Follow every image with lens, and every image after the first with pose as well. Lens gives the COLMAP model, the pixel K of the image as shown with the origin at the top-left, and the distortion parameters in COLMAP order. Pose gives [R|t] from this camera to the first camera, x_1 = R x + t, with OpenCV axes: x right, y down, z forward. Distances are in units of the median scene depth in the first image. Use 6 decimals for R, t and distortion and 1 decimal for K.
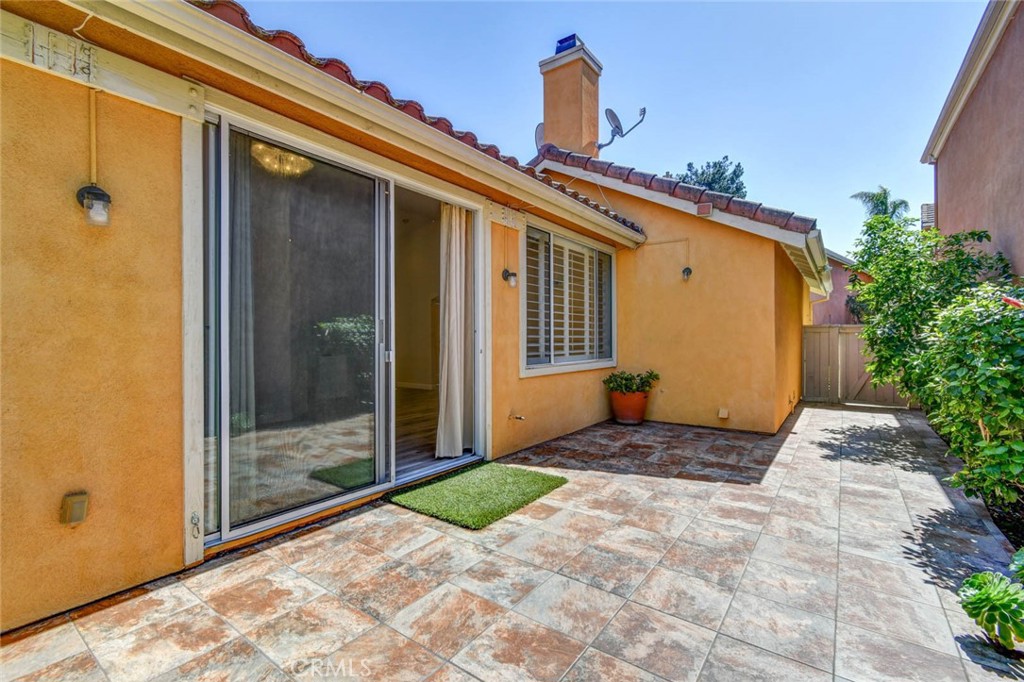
lens RADIAL K [[450.5, 0, 513.4], [0, 450.5, 338.5], [0, 0, 1]] dist [0.010572, -0.000185]
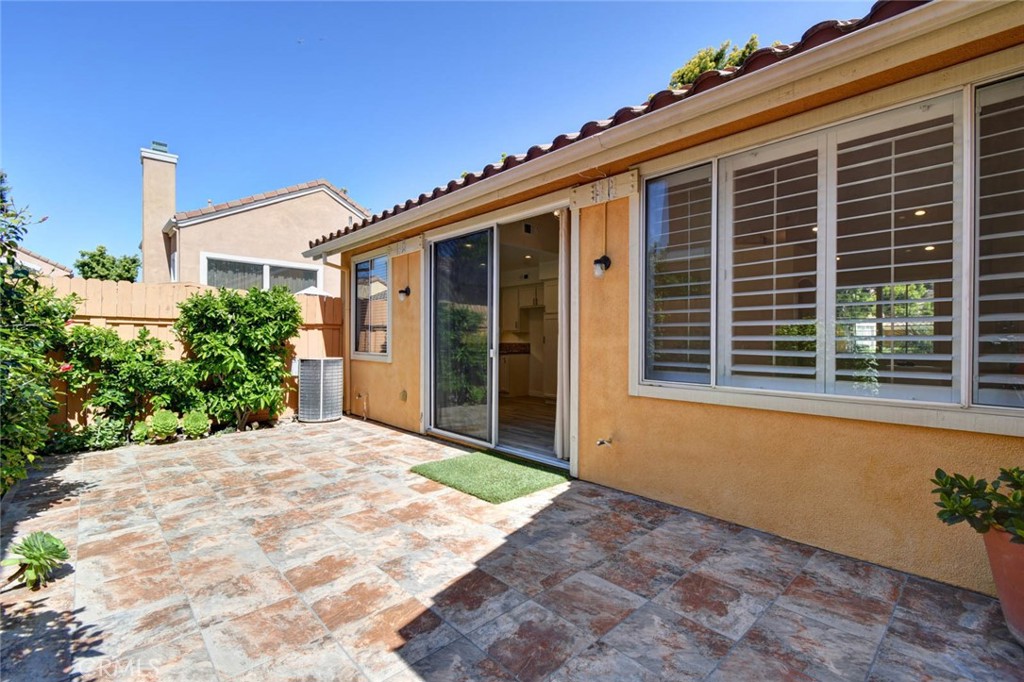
lens RADIAL K [[450.5, 0, 513.2], [0, 450.5, 342.2], [0, 0, 1]] dist [0.010572, -0.000185]
pose [[-0.183615, 0.005083, -0.982985, 1.270118], [-0.004115, 0.999974, 0.005940, -0.004248], [0.982990, 0.005136, -0.183589, 1.555401]]
